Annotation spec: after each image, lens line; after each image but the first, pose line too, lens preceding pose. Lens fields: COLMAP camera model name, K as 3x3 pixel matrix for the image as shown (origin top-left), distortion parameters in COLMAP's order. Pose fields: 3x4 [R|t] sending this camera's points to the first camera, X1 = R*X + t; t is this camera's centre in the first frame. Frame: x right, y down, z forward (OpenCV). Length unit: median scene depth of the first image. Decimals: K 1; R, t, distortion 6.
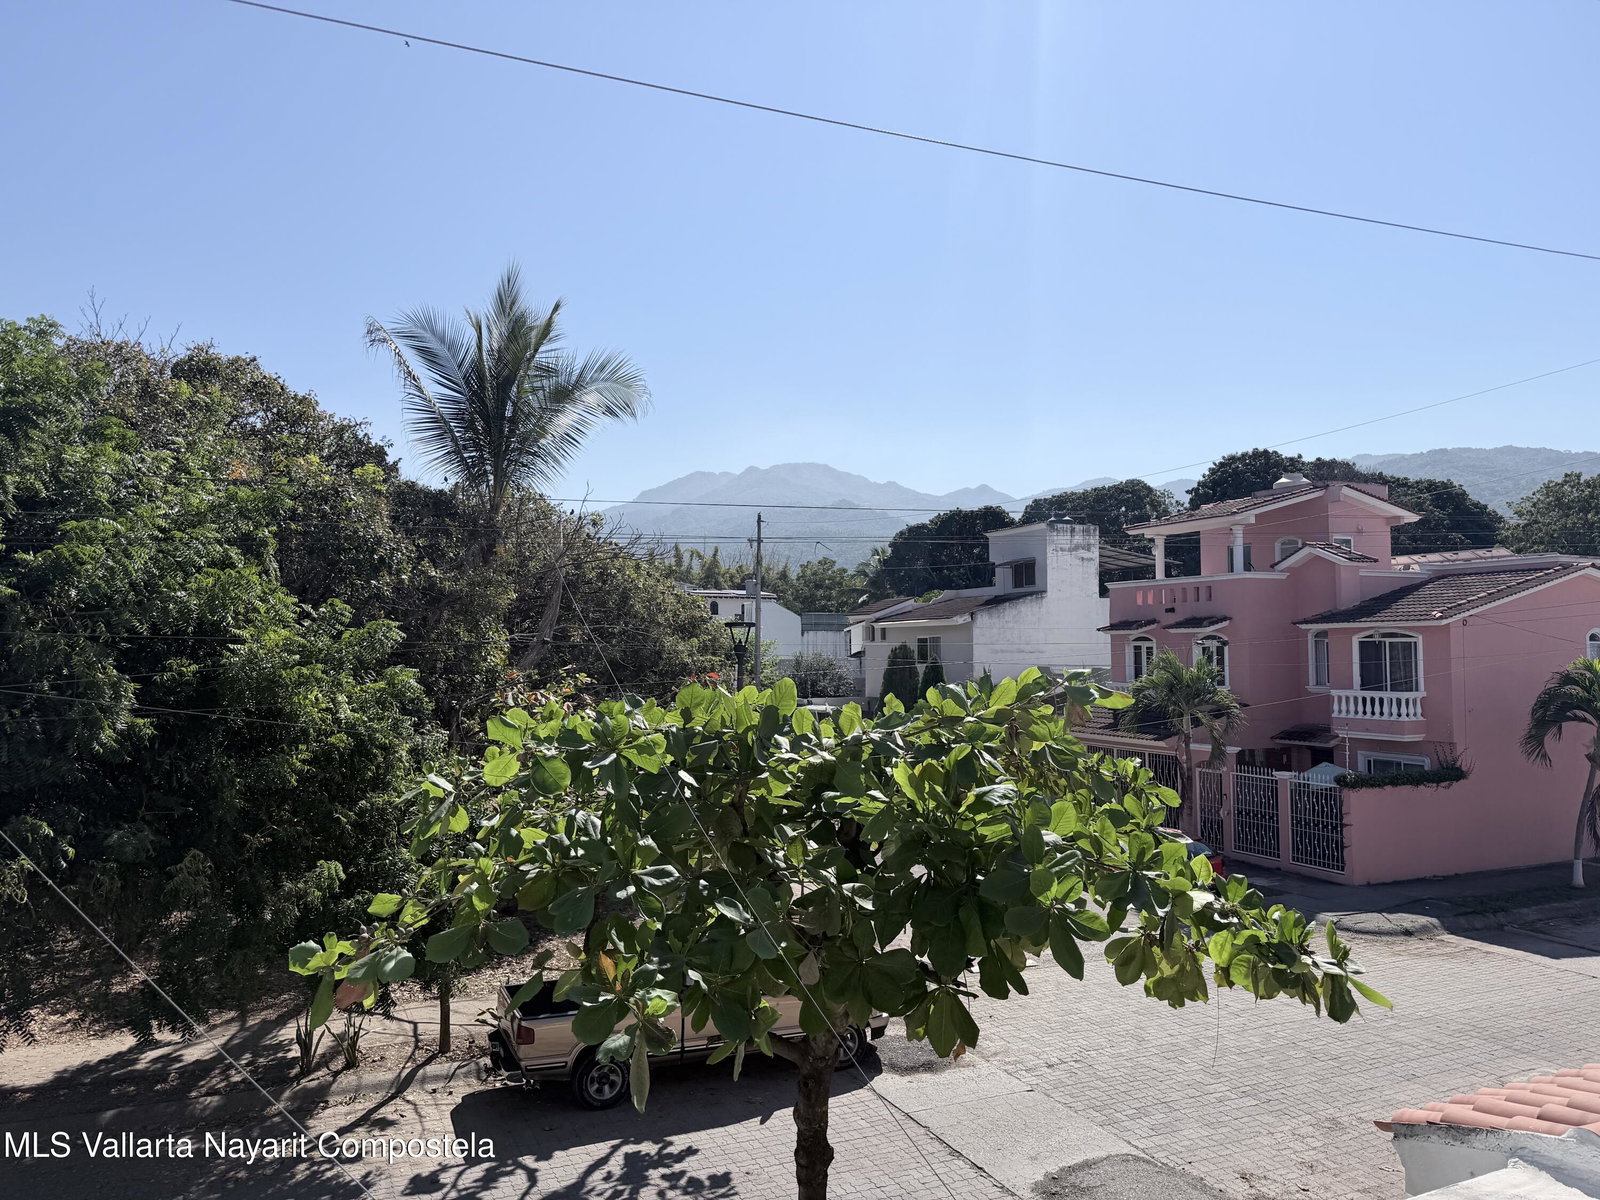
lens RADIAL K [[1131.6, 0, 791.2], [0, 1131.6, 601.3], [0, 0, 1]] dist [0.118919, -0.194390]
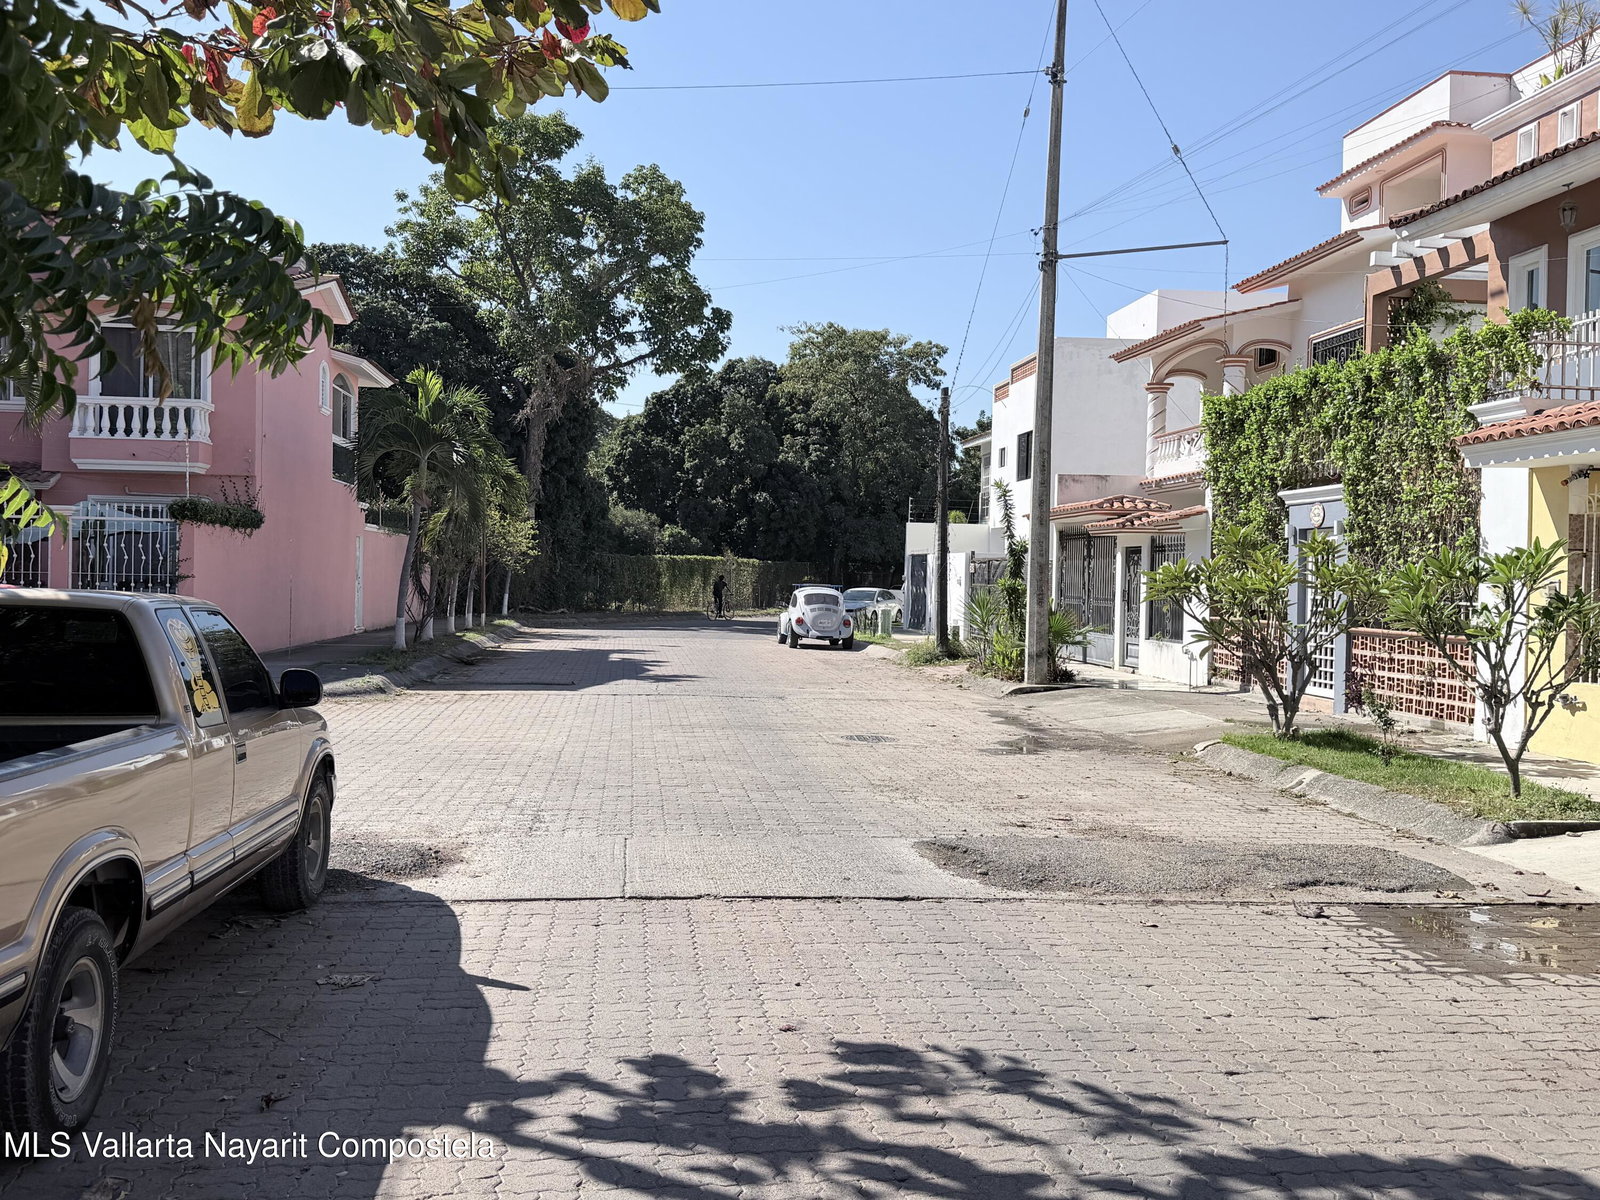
lens RADIAL K [[1495.1, 0, 800.0], [0, 1495.1, 600.0], [0, 0, 1]] dist [-0.000102, 0.000967]
pose [[0.288025, 0.000800, 0.957622, -0.432789], [-0.062412, 0.997889, 0.017938, 0.329515], [-0.955587, -0.064934, 0.287467, 0.815994]]
